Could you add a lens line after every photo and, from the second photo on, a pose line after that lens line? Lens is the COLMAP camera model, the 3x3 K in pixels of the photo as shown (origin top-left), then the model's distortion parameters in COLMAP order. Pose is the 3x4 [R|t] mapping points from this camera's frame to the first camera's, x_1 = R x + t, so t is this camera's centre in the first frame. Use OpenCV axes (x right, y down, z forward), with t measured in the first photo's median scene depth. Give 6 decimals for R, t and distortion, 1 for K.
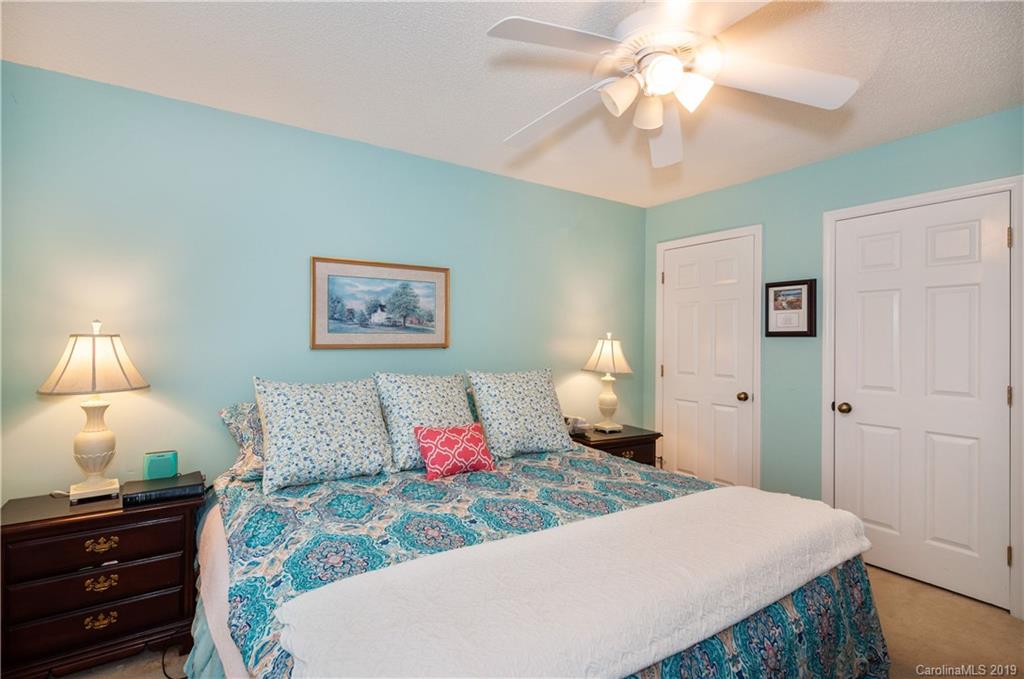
lens RADIAL K [[498.5, 0, 513.4], [0, 498.5, 328.6], [0, 0, 1]] dist [0.073559, -0.000165]
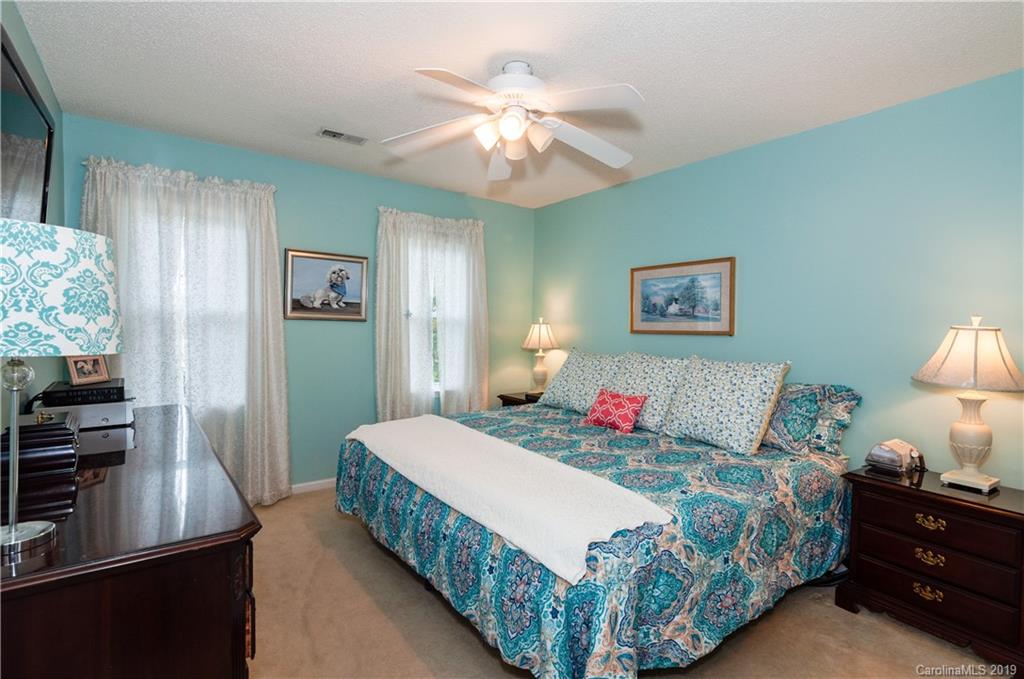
lens RADIAL K [[499.1, 0, 507.4], [0, 499.1, 338.0], [0, 0, 1]] dist [-0.001347, -0.010098]
pose [[0.009371, 0.021277, -0.999730, 0.933581], [0.006808, 0.999749, 0.021342, 0.020148], [0.999933, -0.007006, 0.009224, 0.567432]]
